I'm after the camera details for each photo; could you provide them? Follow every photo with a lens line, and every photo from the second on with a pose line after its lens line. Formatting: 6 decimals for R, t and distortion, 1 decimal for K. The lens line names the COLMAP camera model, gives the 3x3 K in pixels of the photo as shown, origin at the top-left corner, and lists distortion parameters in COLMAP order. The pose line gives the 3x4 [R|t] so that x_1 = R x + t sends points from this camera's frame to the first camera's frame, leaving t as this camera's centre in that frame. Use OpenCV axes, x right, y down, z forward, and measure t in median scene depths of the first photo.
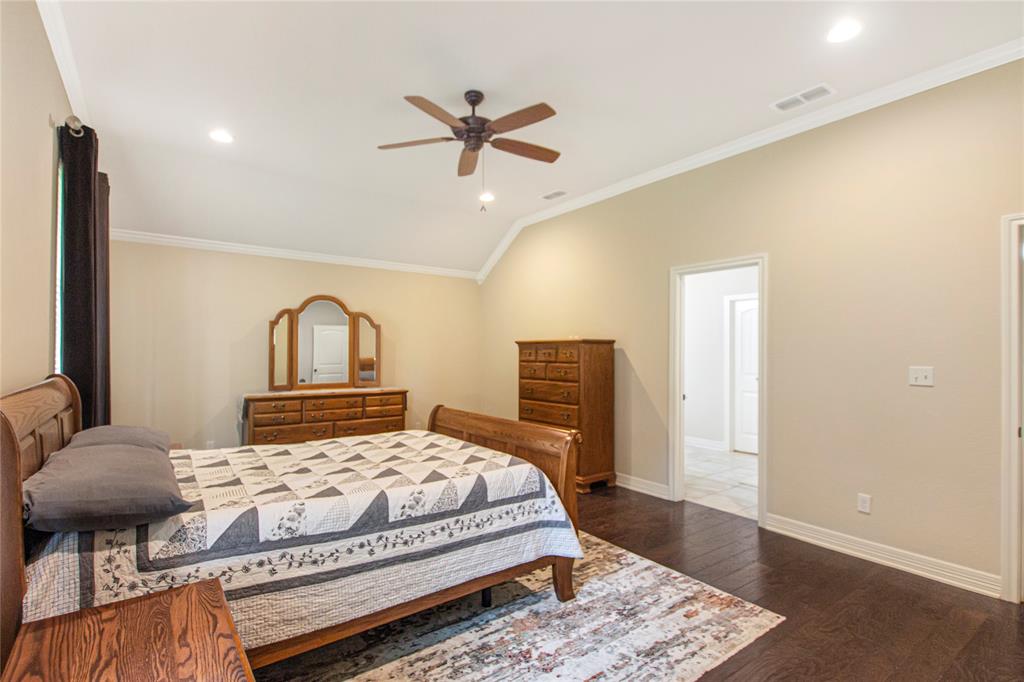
lens RADIAL K [[486.9, 0, 510.1], [0, 486.9, 363.0], [0, 0, 1]] dist [0.026939, -0.000011]
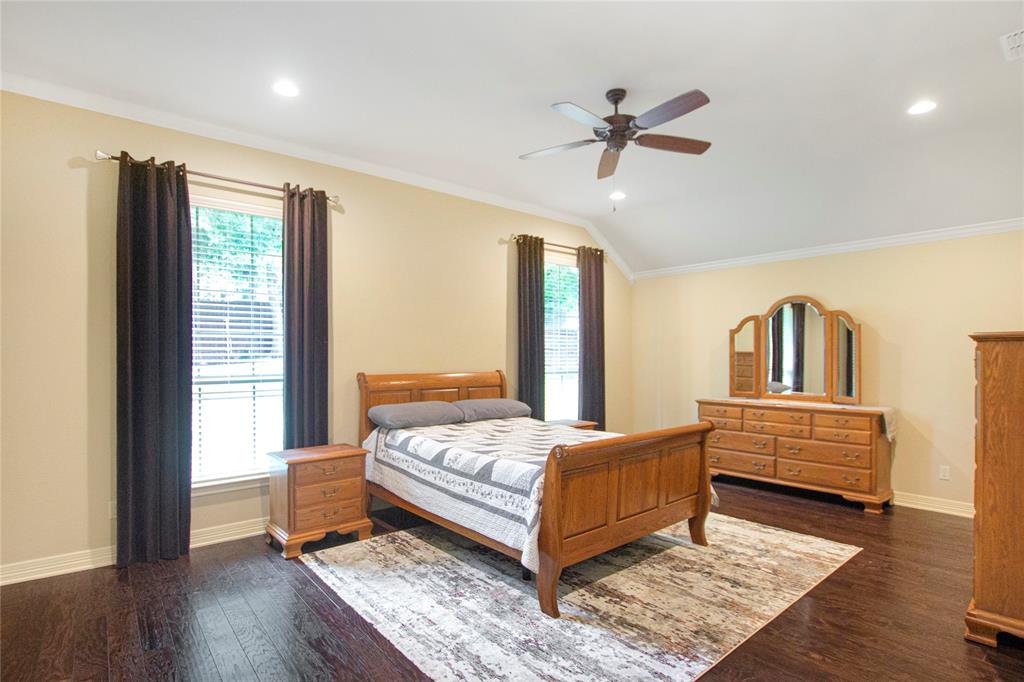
lens RADIAL K [[505.1, 0, 488.3], [0, 505.1, 359.9], [0, 0, 1]] dist [-0.026227, 0.000034]
pose [[0.046350, -0.001769, -0.998924, 1.243572], [-0.021175, 0.999772, -0.002753, -0.020820], [0.998701, 0.021280, 0.046302, 0.921475]]
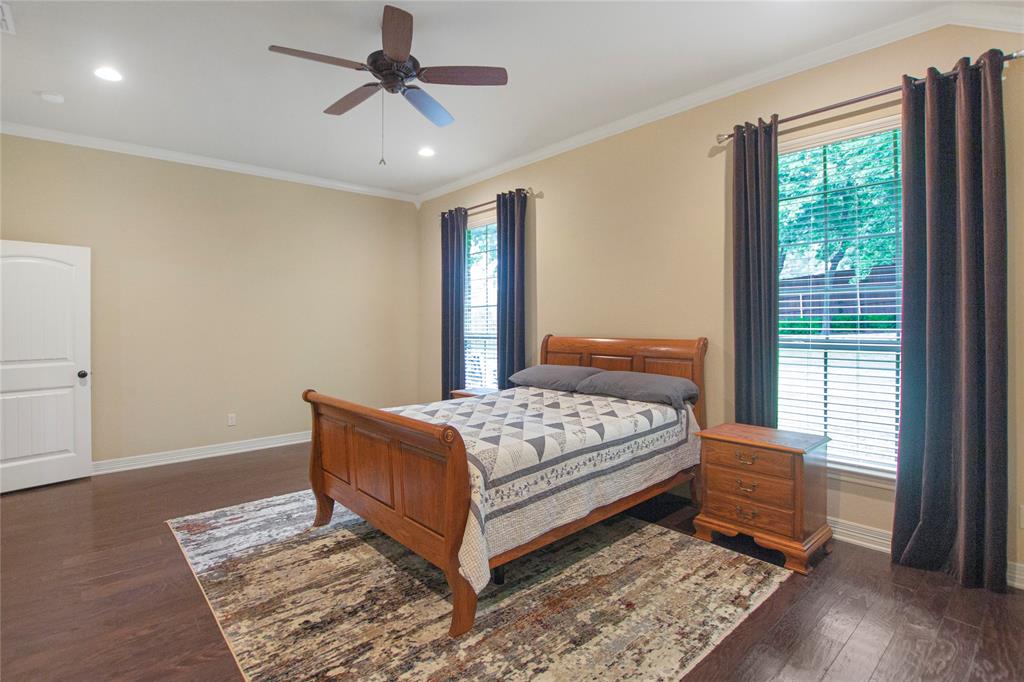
lens RADIAL K [[498.4, 0, 510.1], [0, 498.4, 318.2], [0, 0, 1]] dist [-0.023467, -0.000044]
pose [[-0.995660, -0.001720, -0.093054, -0.270178], [-0.002721, 0.999940, 0.010635, -0.057814], [0.093030, 0.010842, -0.995604, 2.558557]]
